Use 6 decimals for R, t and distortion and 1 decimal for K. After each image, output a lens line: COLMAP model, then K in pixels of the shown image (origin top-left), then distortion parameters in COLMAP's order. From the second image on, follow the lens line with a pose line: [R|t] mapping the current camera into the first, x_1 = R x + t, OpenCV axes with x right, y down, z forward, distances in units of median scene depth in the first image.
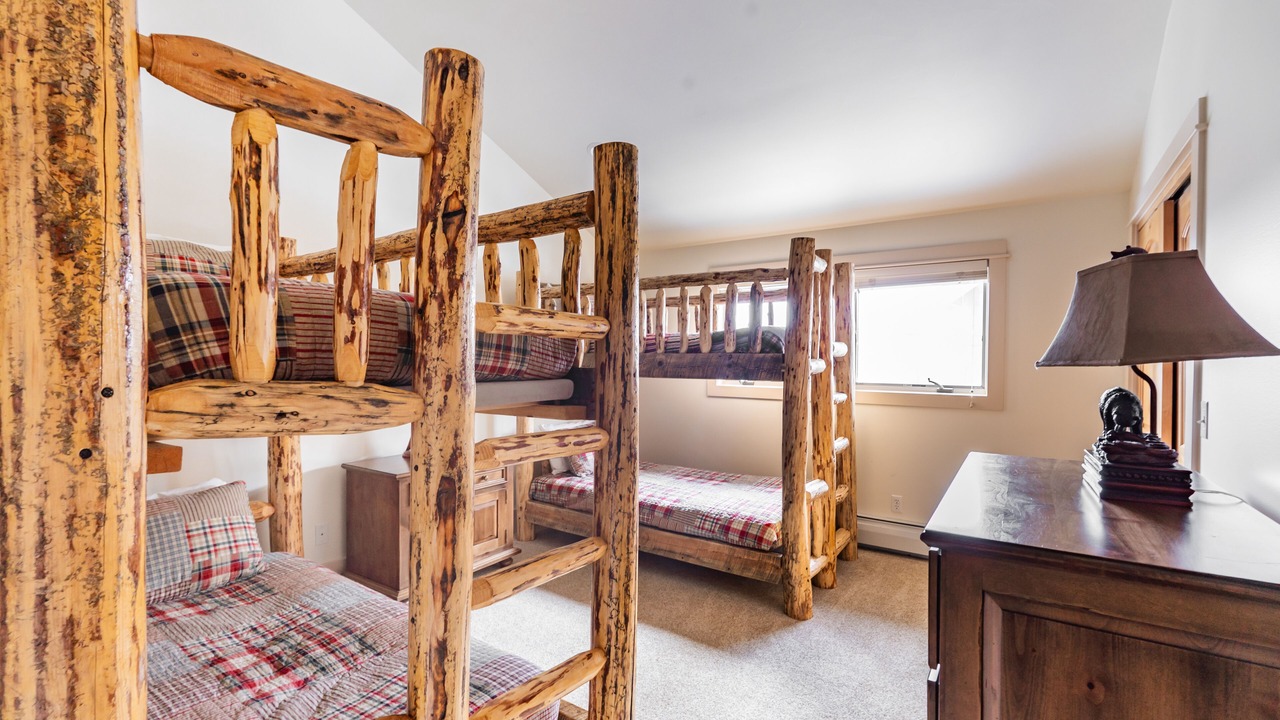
lens RADIAL K [[577.9, 0, 641.5], [0, 577.9, 360.5], [0, 0, 1]] dist [-0.001950, -0.000003]
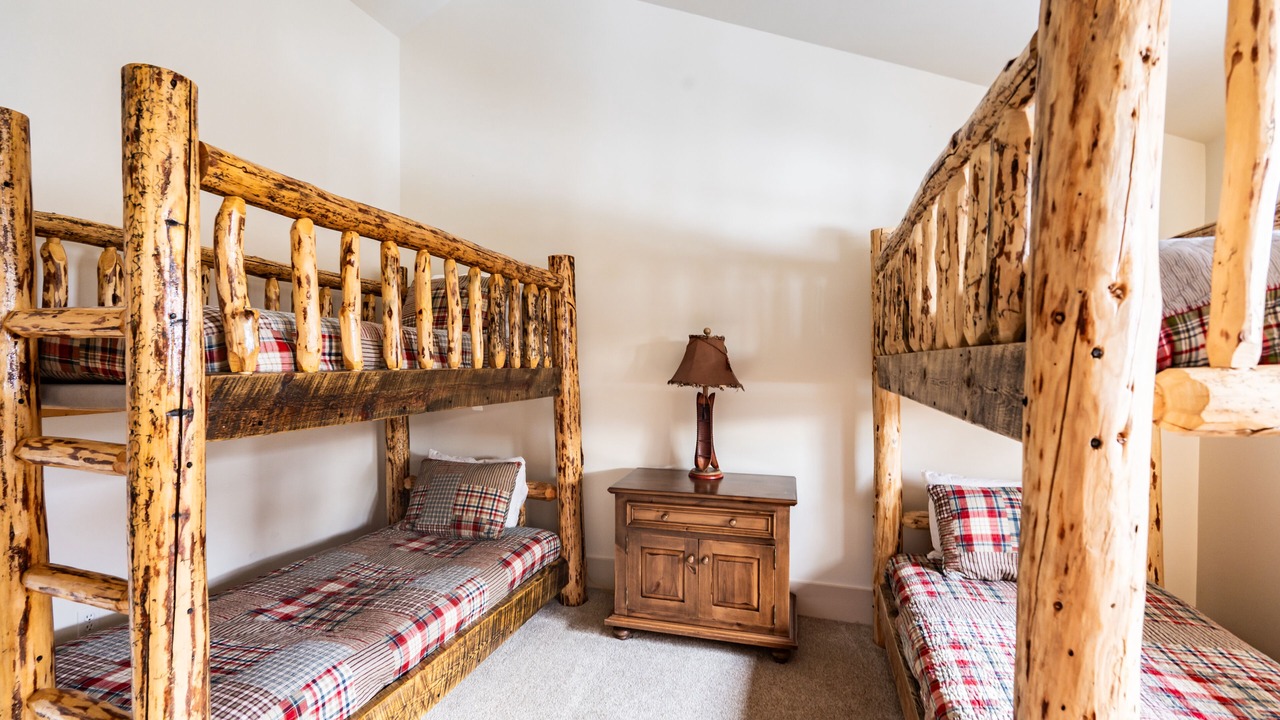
lens RADIAL K [[577.9, 0, 638.7], [0, 577.9, 359.8], [0, 0, 1]] dist [-0.001950, -0.000003]
pose [[0.292214, -0.001590, -0.956352, 0.731979], [-0.006790, 0.999970, -0.003737, -0.006128], [0.956329, 0.007585, 0.292194, 1.176490]]
